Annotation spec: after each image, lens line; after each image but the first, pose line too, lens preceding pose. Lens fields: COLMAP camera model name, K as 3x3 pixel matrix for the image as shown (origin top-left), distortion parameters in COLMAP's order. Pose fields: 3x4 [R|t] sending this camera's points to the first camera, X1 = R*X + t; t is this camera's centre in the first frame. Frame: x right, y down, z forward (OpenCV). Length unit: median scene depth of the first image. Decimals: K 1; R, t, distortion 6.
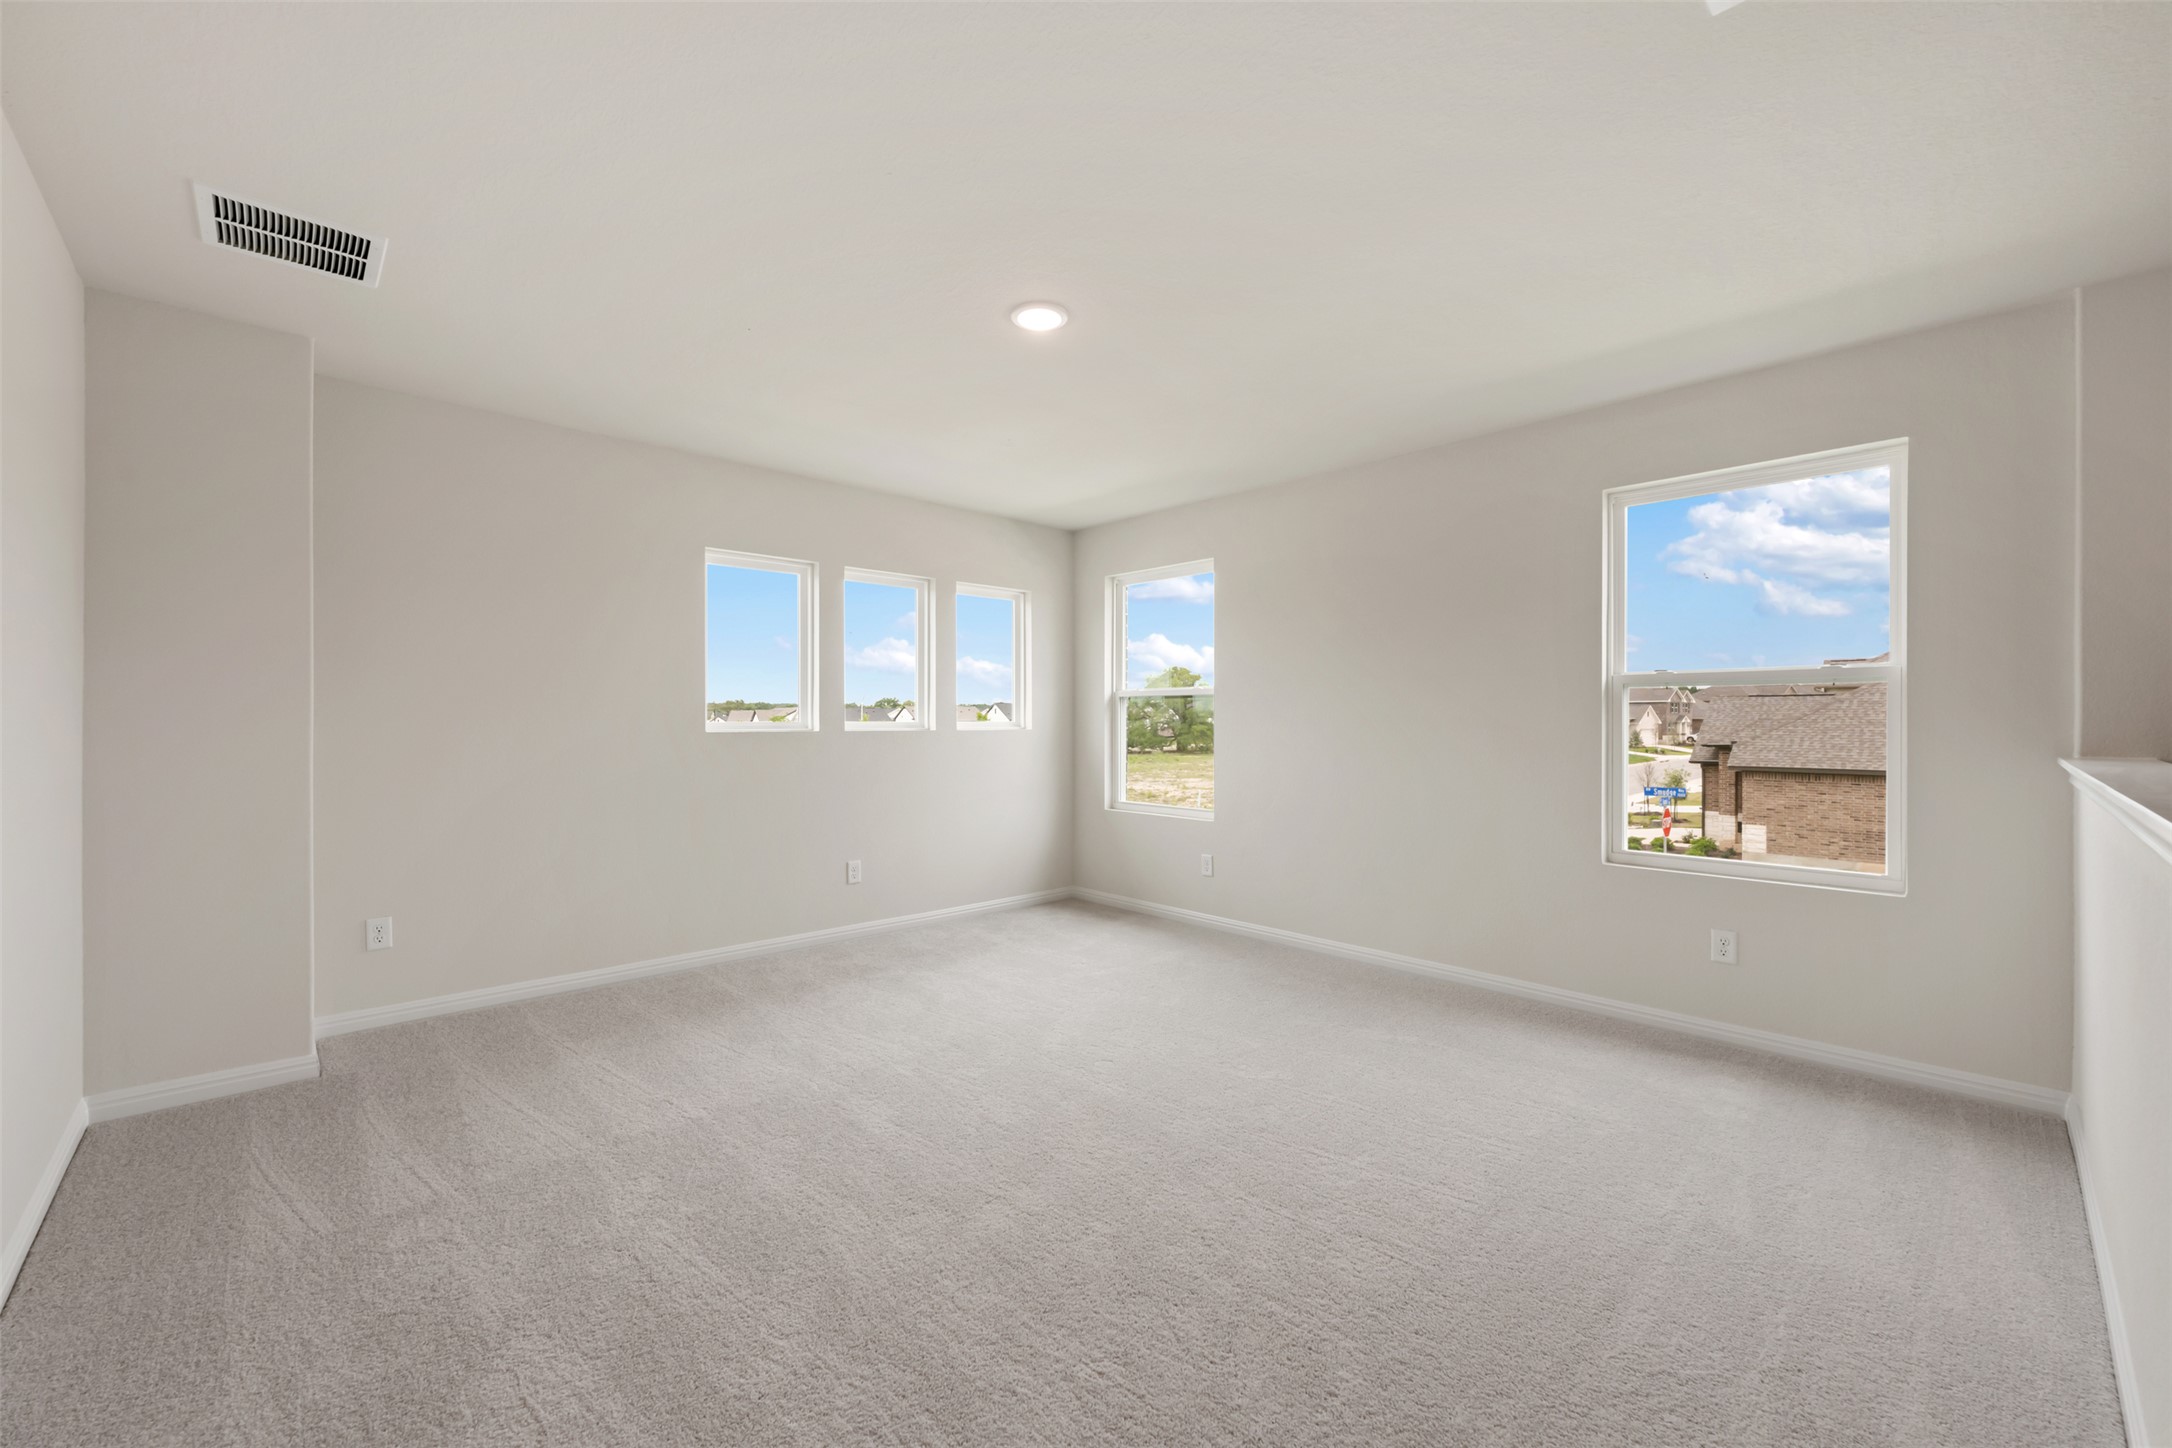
lens RADIAL K [[860.8, 0, 1089.5], [0, 860.8, 716.3], [0, 0, 1]] dist [-0.002093, 0.000313]
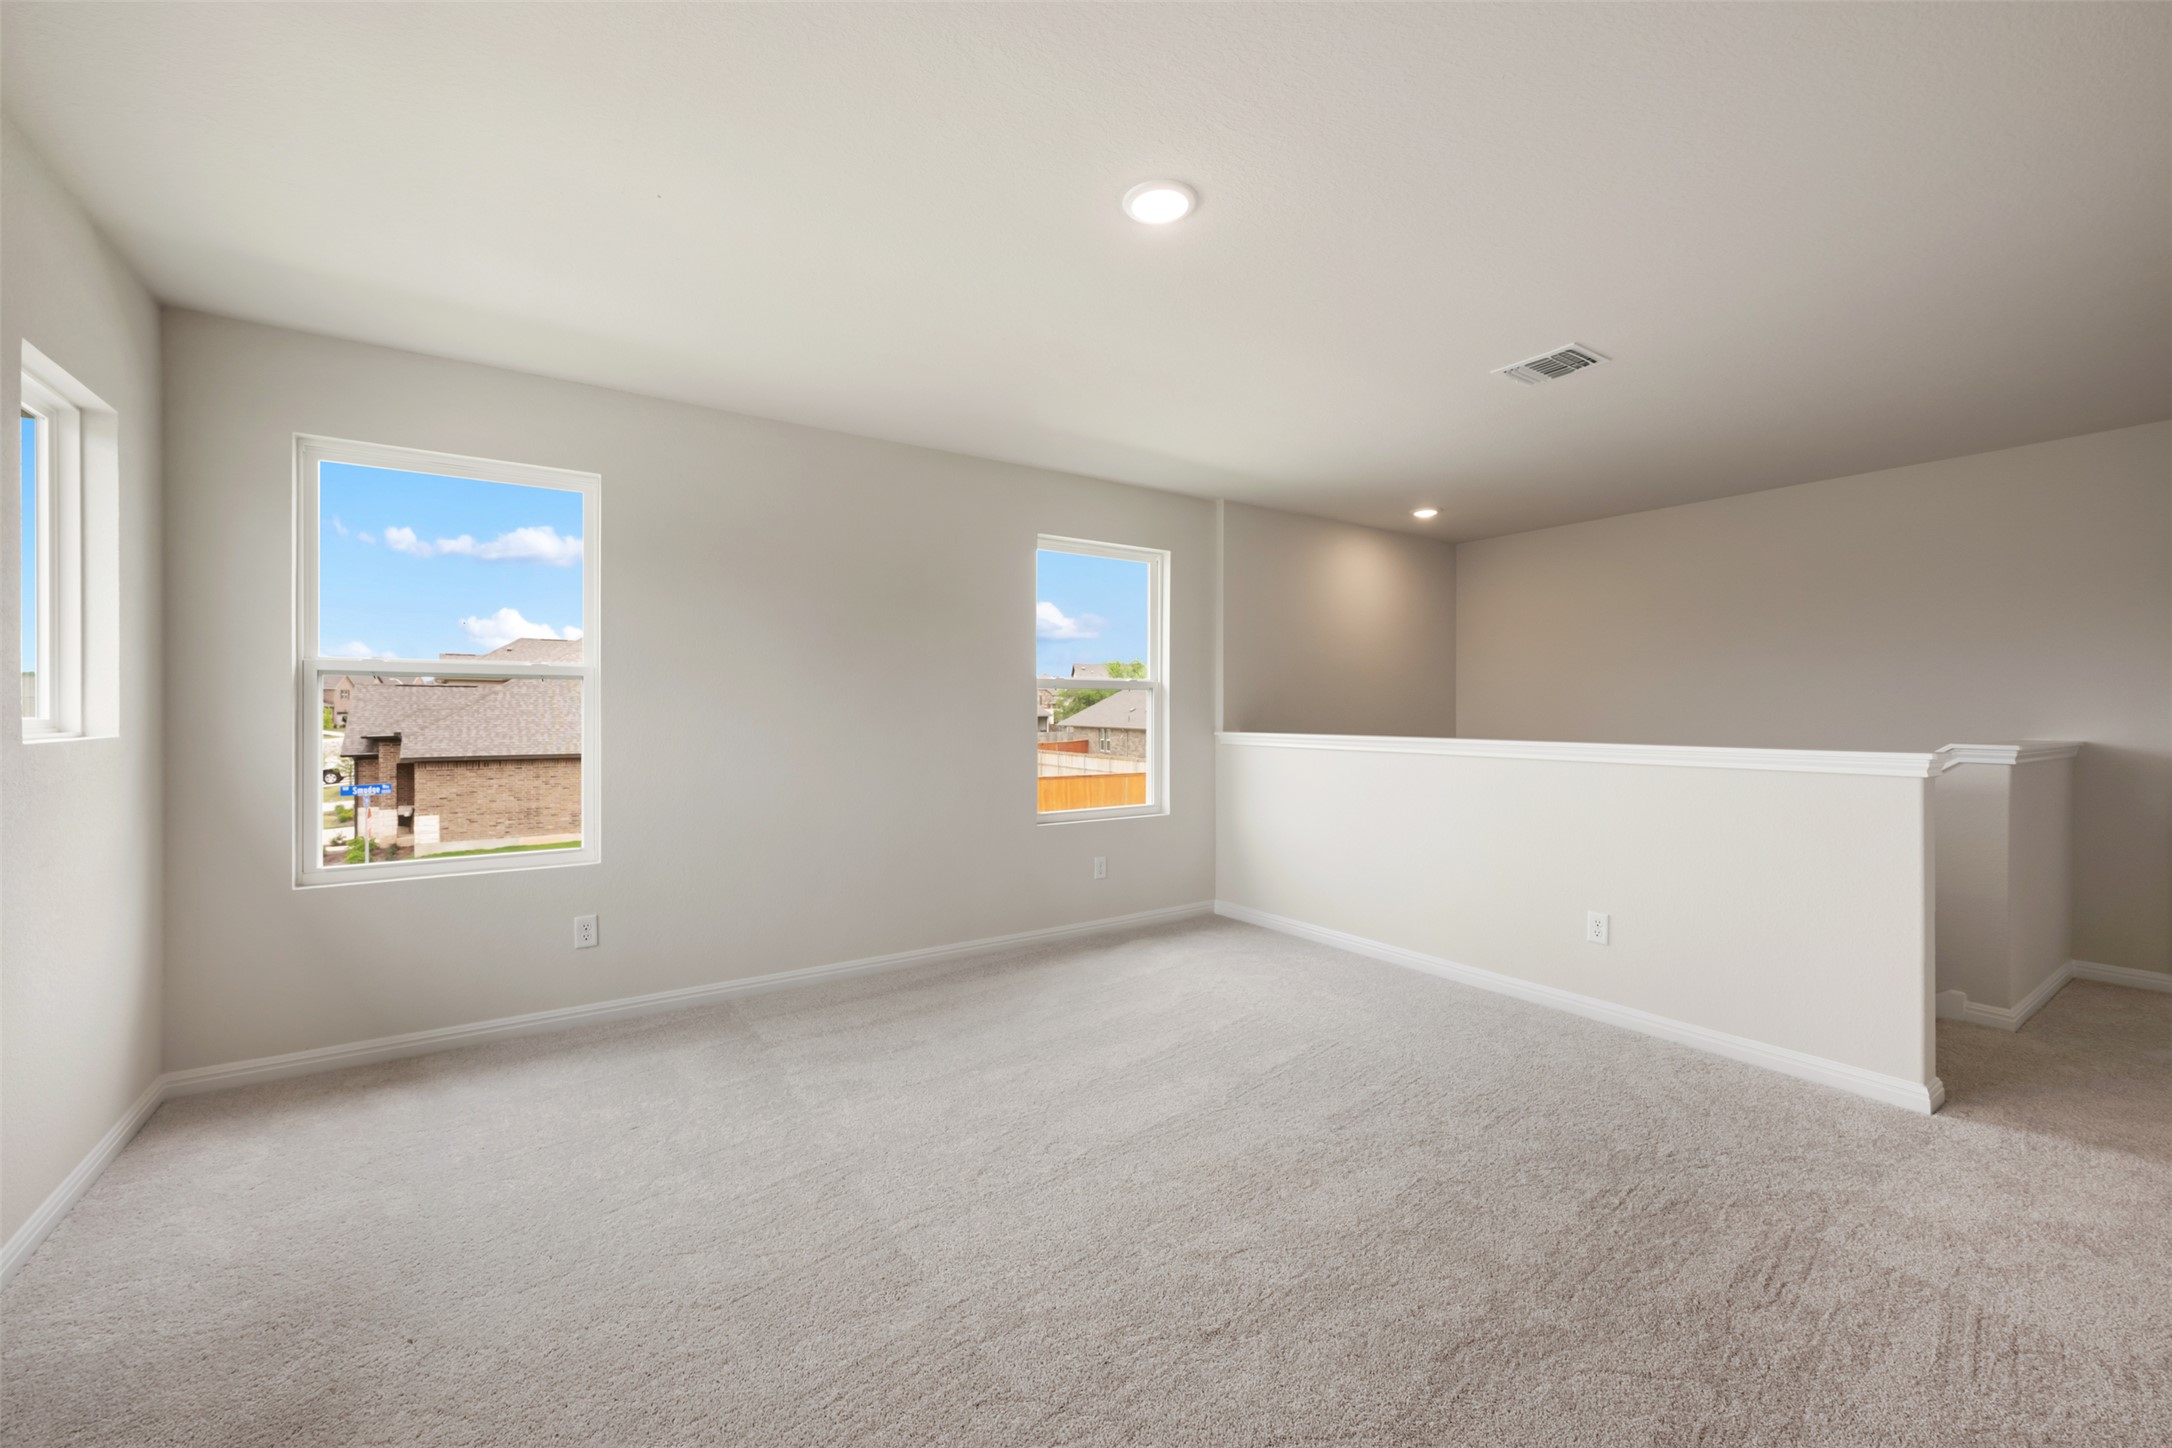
lens RADIAL K [[860.8, 0, 1075.7], [0, 860.8, 716.0], [0, 0, 1]] dist [-0.002093, 0.000313]
pose [[0.131781, -0.006656, 0.991256, -0.113571], [-0.005429, 0.999958, 0.007436, -0.000282], [-0.991264, -0.006362, 0.131739, 0.133228]]
